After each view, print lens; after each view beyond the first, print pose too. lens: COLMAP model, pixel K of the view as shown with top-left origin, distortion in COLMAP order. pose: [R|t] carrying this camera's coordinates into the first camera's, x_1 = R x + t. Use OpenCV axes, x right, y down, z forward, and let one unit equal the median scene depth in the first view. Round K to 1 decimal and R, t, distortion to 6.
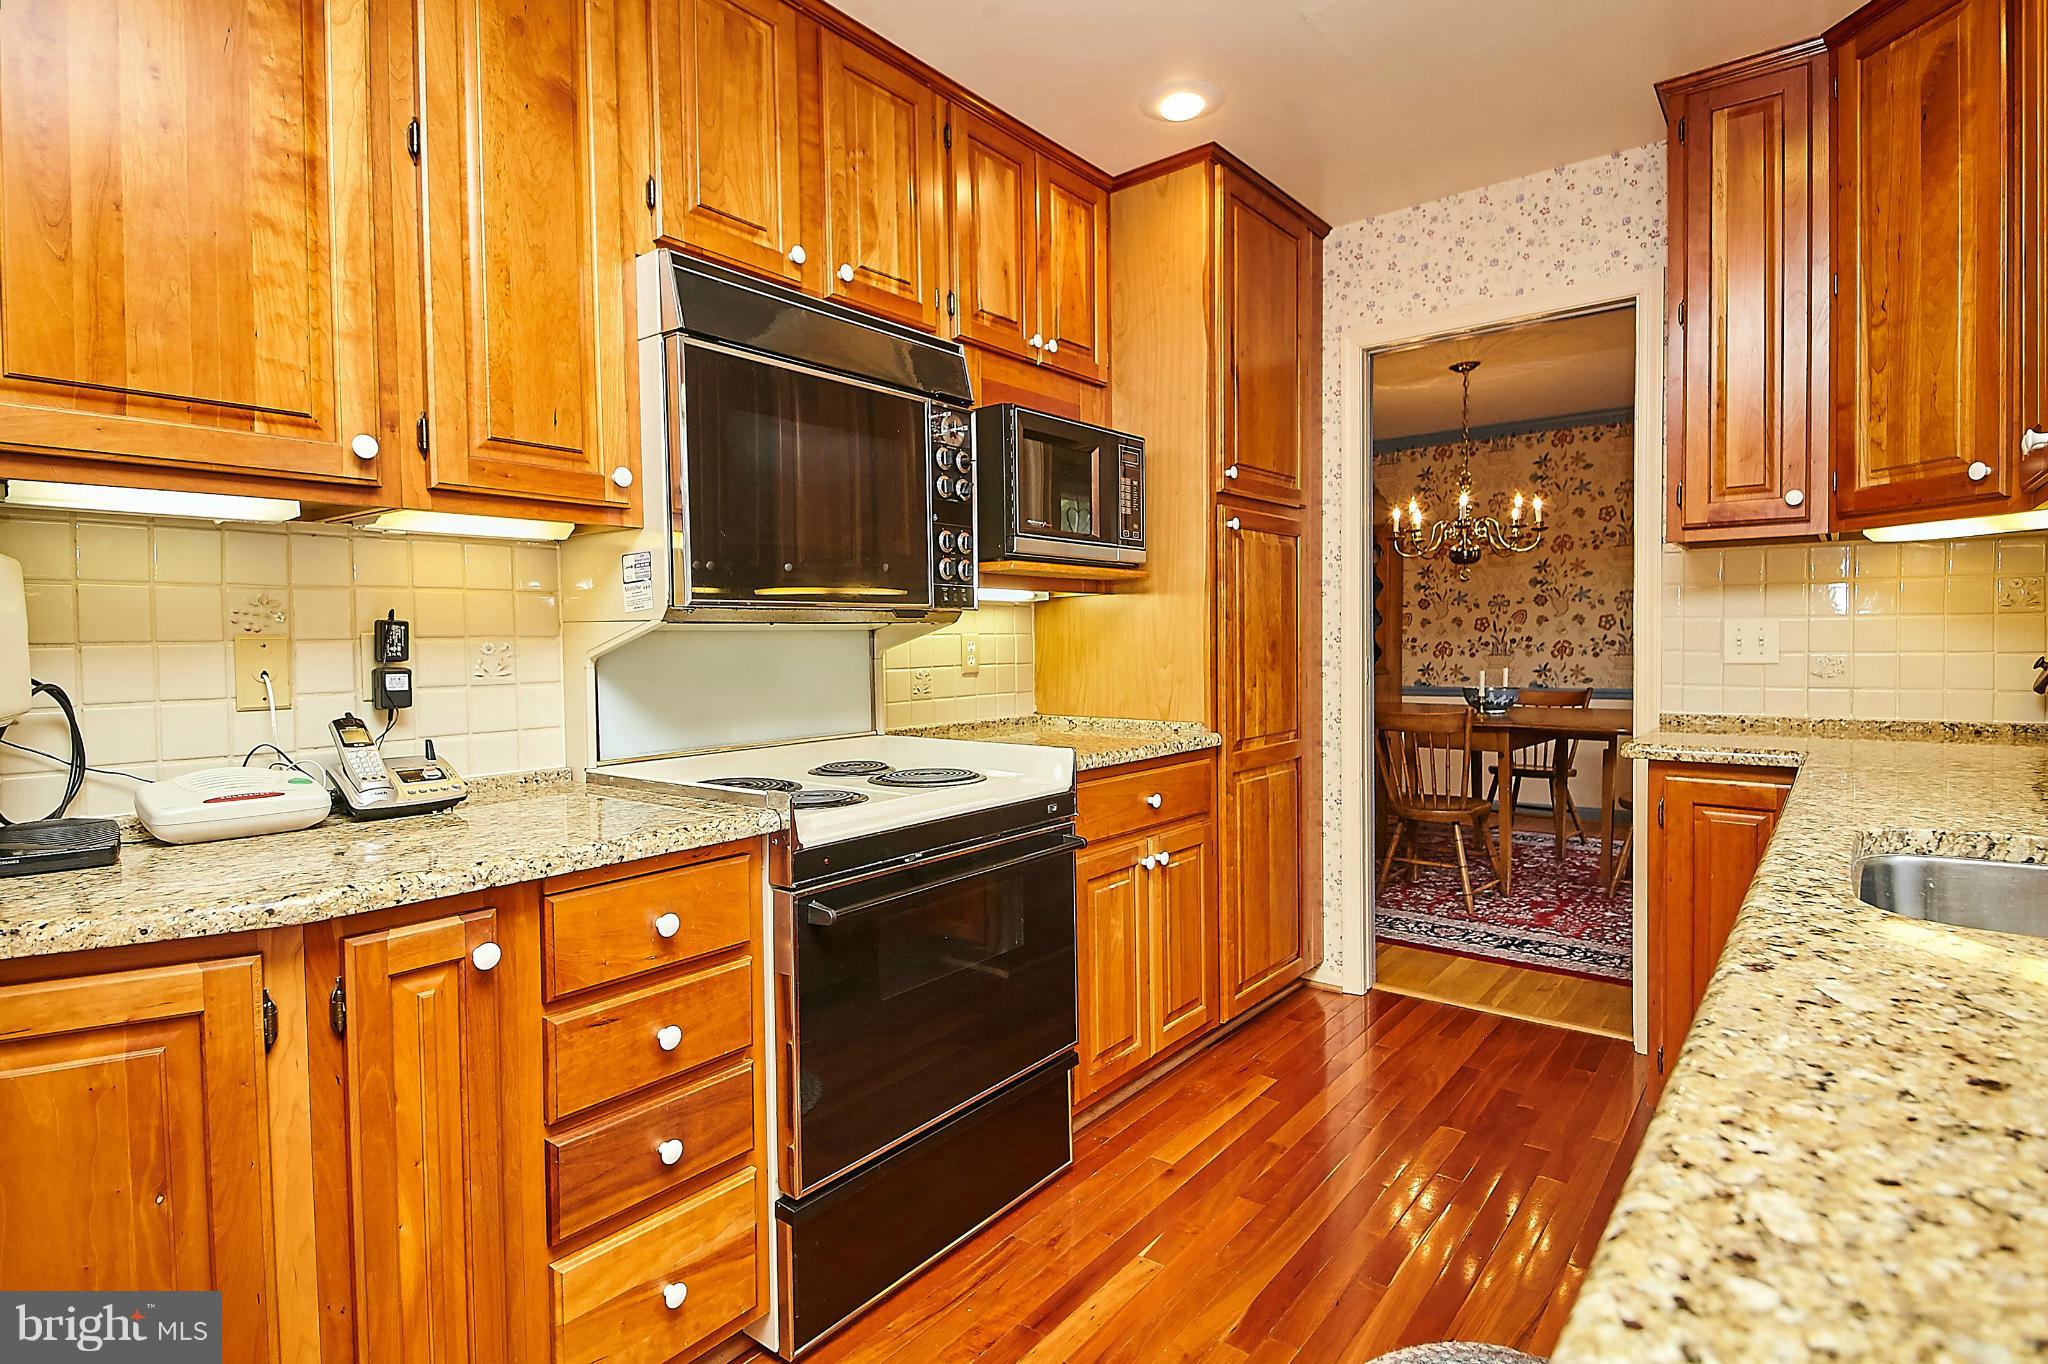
lens RADIAL K [[1029.9, 0, 1062.9], [0, 1029.9, 655.2], [0, 0, 1]] dist [0.036264, -0.035152]
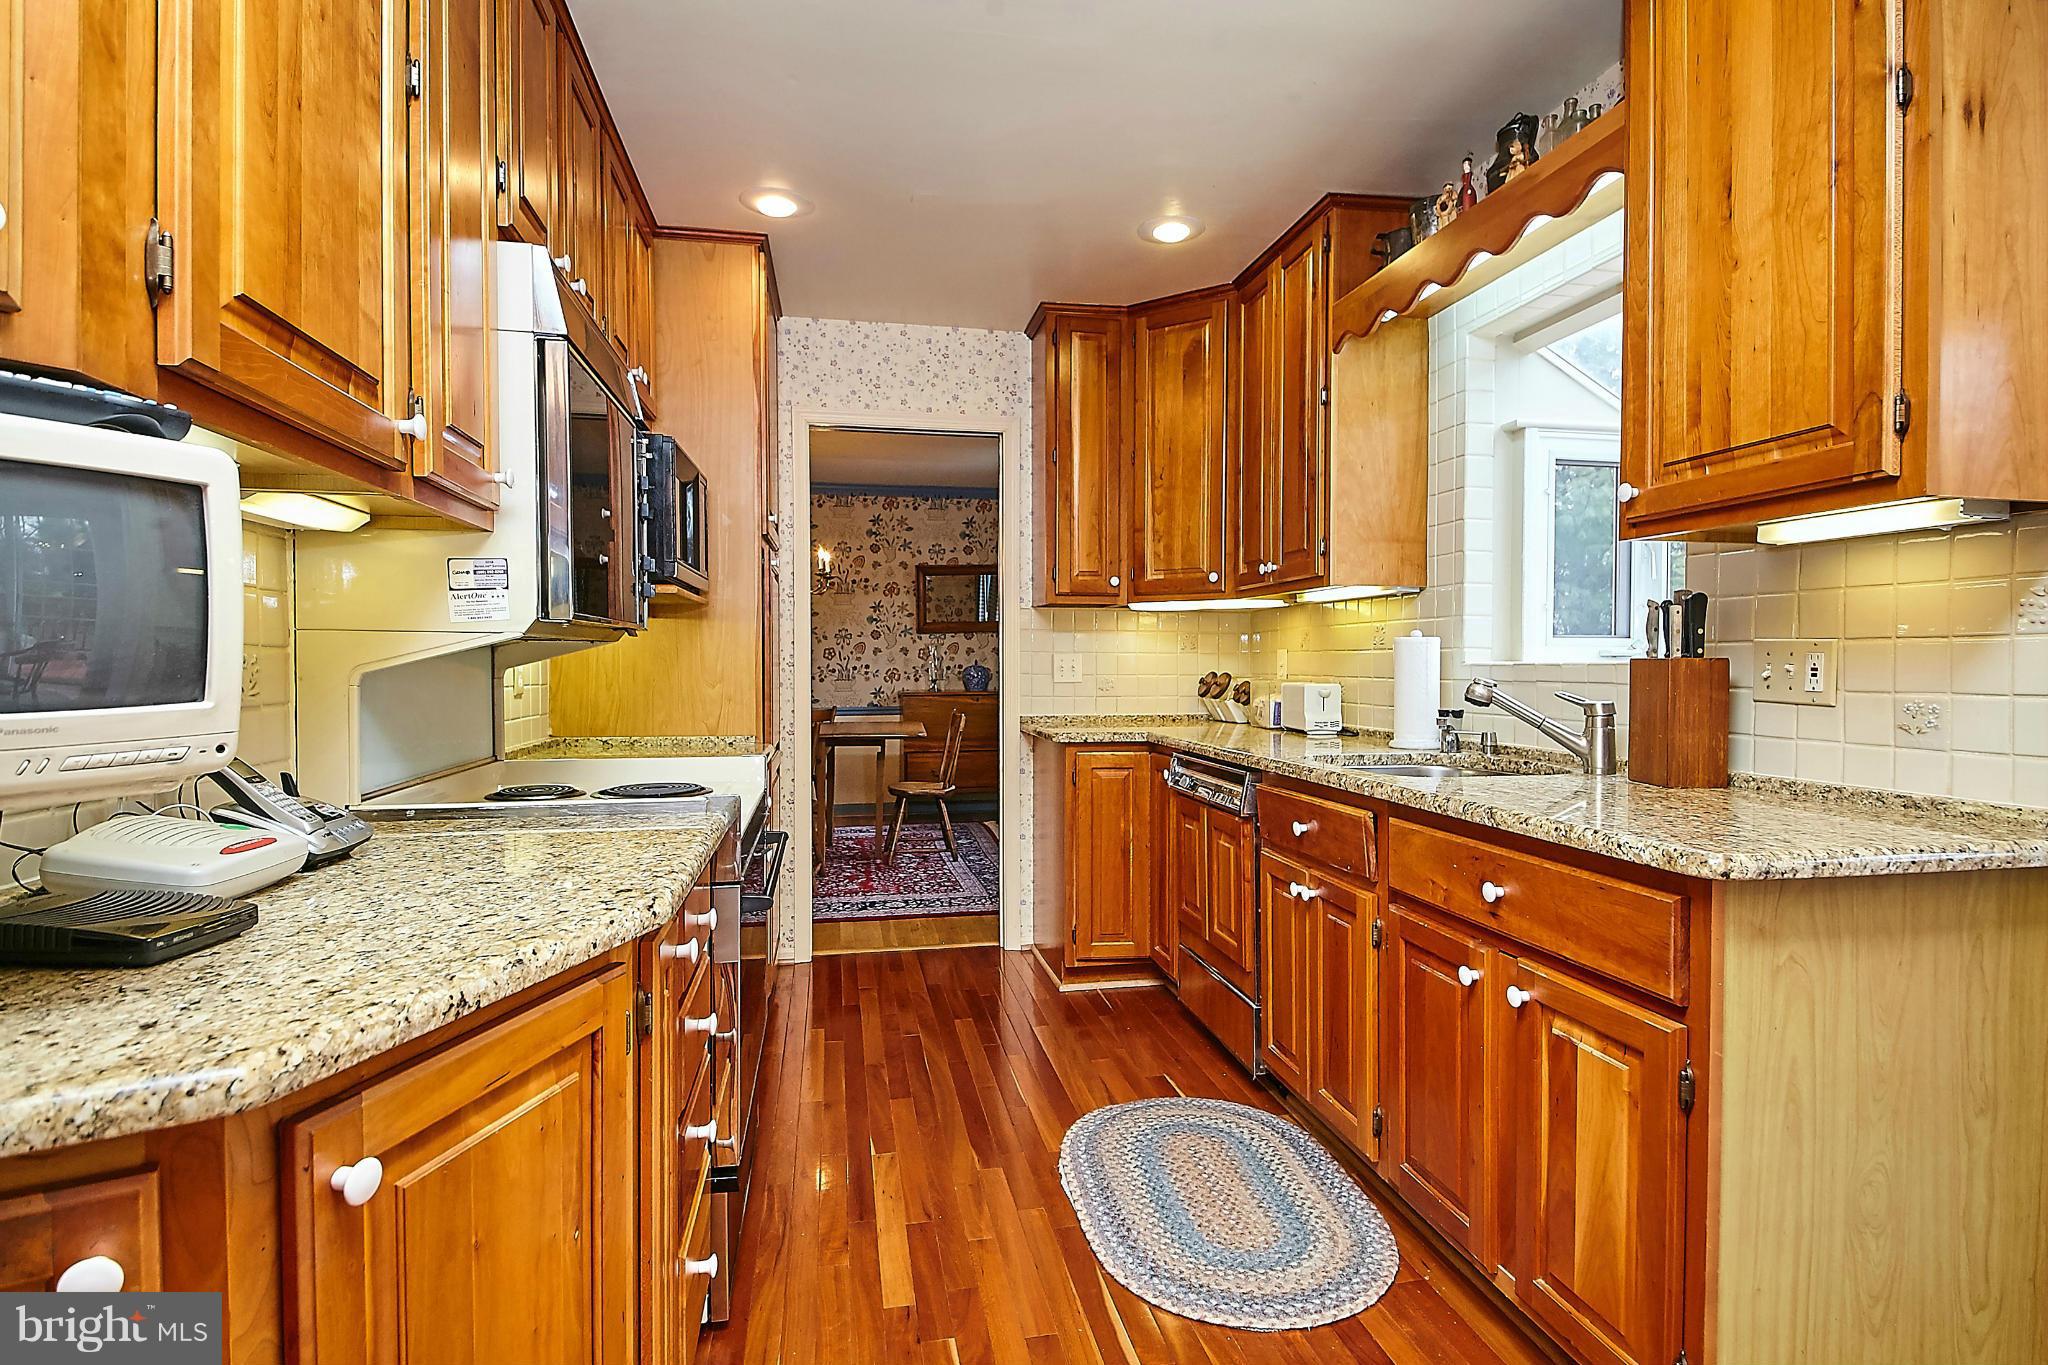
lens RADIAL K [[1049.6, 0, 1007.9], [0, 1049.6, 656.8], [0, 0, 1]] dist [0.034104, -0.038274]
pose [[0.654067, 0.017486, 0.756234, -0.543535], [0.002754, 0.999671, -0.025497, 0.008897], [-0.756431, 0.018759, 0.653804, 0.030146]]
